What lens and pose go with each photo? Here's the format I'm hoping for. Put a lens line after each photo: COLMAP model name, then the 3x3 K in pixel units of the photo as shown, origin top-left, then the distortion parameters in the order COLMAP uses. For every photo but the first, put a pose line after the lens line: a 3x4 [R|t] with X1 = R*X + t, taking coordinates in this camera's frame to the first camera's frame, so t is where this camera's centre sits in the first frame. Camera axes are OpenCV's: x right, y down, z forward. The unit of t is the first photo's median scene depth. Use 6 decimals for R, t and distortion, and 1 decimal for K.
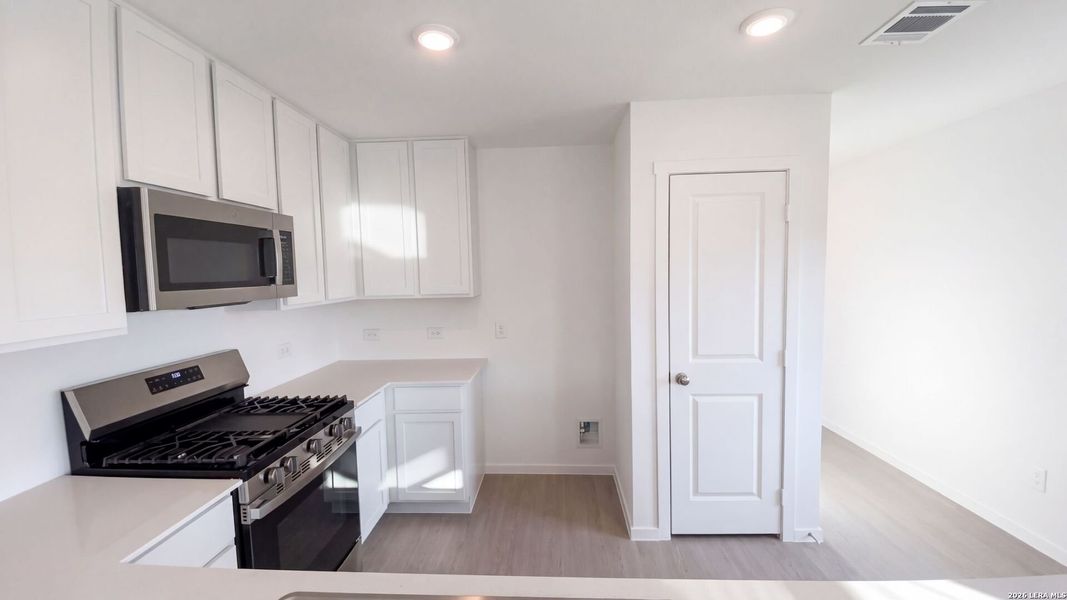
lens RADIAL K [[437.1, 0, 533.3], [0, 437.1, 311.8], [0, 0, 1]] dist [0.012482, -0.022927]
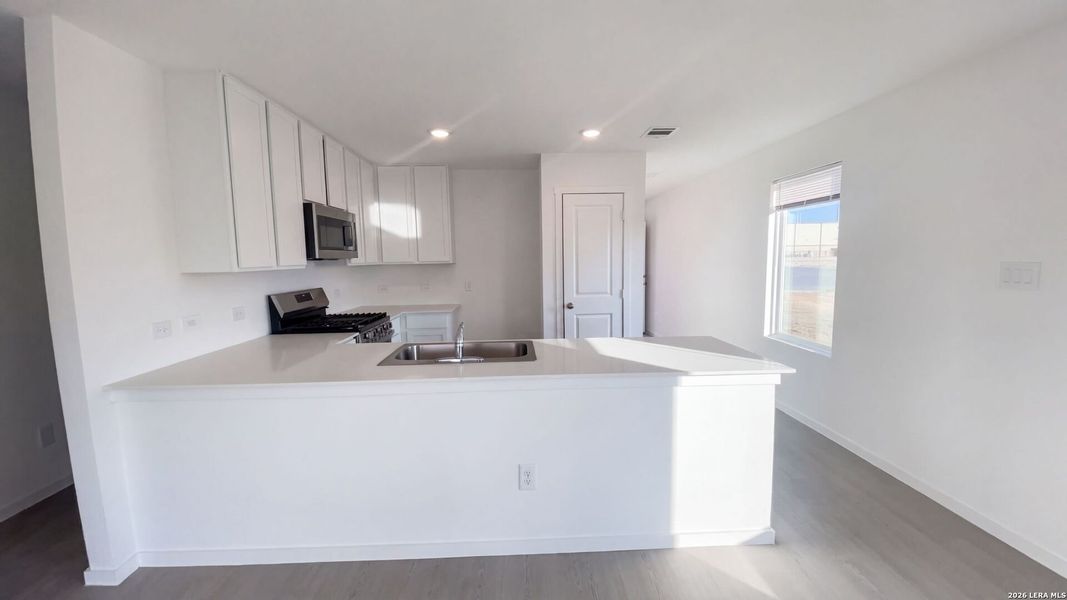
lens RADIAL K [[437.1, 0, 533.3], [0, 437.1, 311.8], [0, 0, 1]] dist [0.012482, -0.022927]
pose [[0.996240, -0.003466, 0.086568, 0.028502], [0.000828, 0.999535, 0.030497, 0.124818], [-0.086633, -0.030310, 0.995779, -0.821749]]
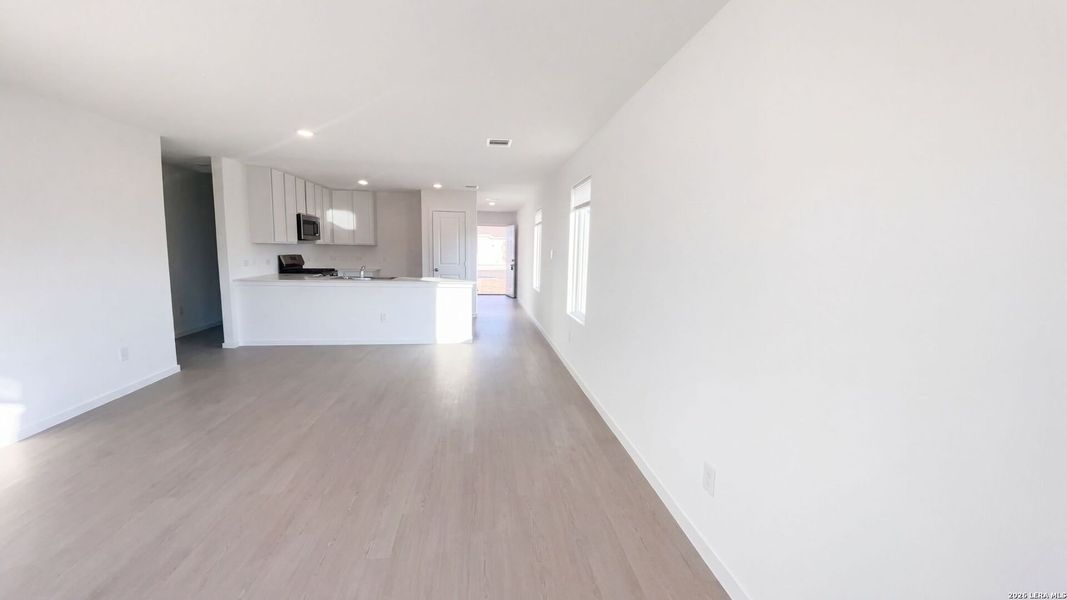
lens RADIAL K [[434.7, 0, 541.4], [0, 434.7, 309.8], [0, 0, 1]] dist [0.010368, -0.021718]
pose [[0.979839, 0.018263, 0.198950, 0.488736], [-0.028246, 0.998474, 0.047460, 0.290712], [-0.197780, -0.052123, 0.978860, -2.637069]]
